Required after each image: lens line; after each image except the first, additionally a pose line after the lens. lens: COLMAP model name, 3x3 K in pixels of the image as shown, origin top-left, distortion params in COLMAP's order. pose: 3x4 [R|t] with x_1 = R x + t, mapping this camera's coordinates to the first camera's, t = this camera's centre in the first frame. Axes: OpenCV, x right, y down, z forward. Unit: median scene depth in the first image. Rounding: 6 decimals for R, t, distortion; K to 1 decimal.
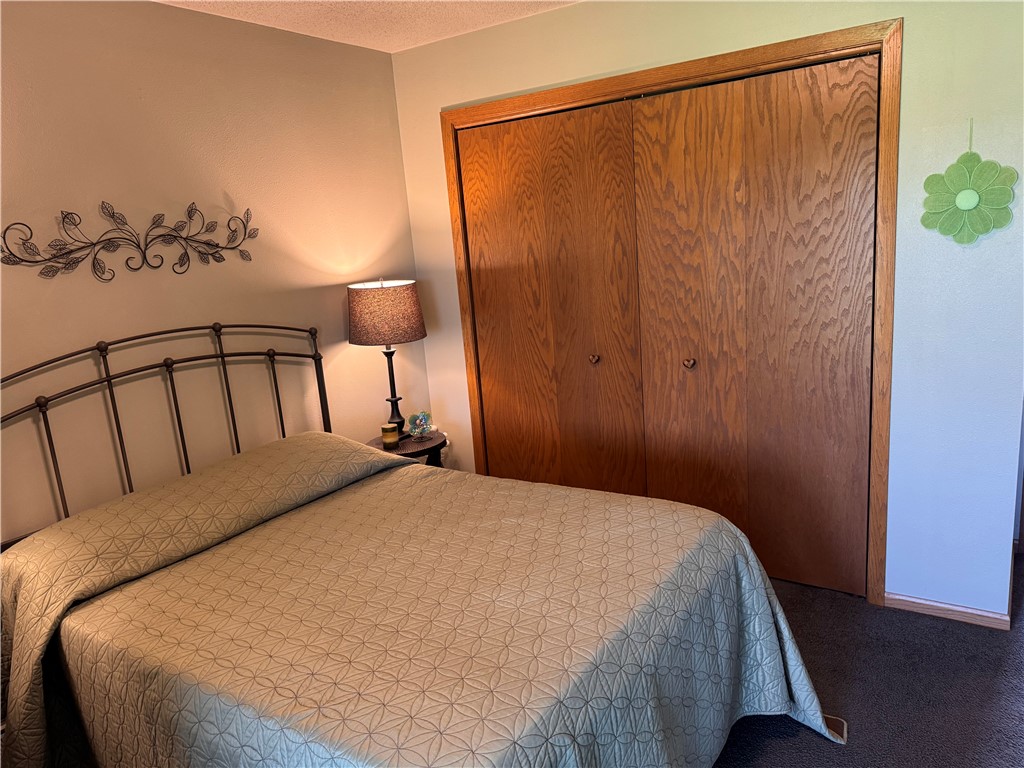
lens RADIAL K [[724.3, 0, 512.0], [0, 724.3, 384.0], [0, 0, 1]] dist [0.100294, -0.125933]
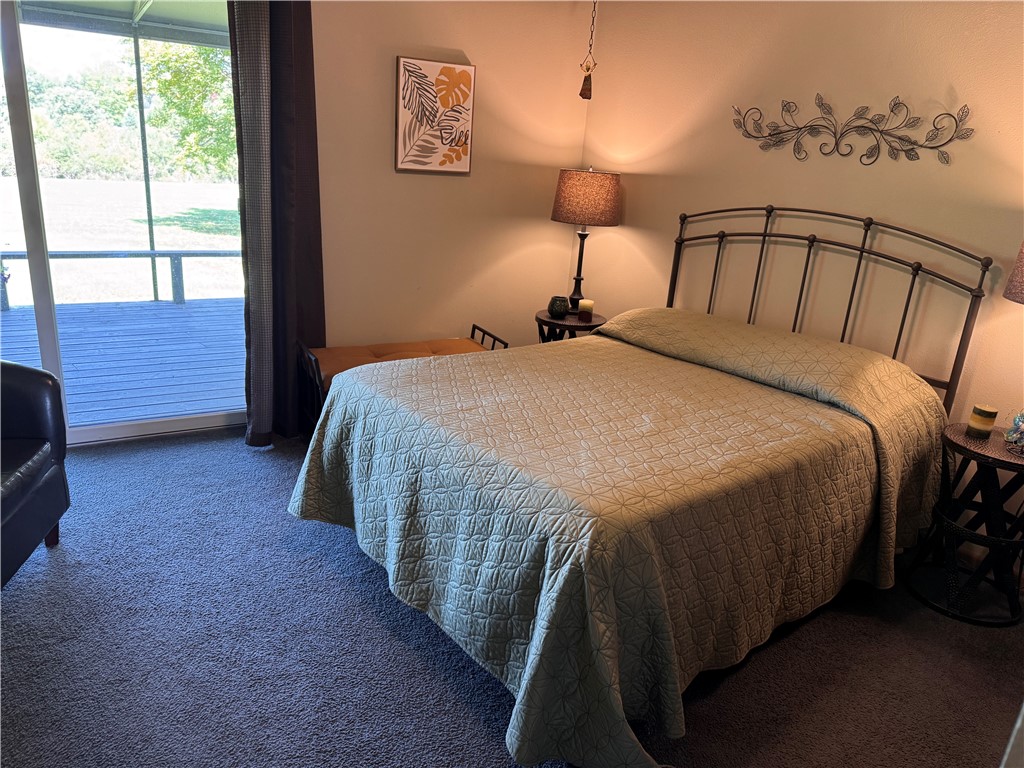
lens RADIAL K [[724.3, 0, 512.0], [0, 724.3, 384.0], [0, 0, 1]] dist [0.100294, -0.125933]
pose [[-0.288338, 0.406978, -0.866735, 0.765903], [-0.204546, 0.858106, 0.470973, -0.278316], [0.935426, 0.313087, -0.164179, 0.797931]]
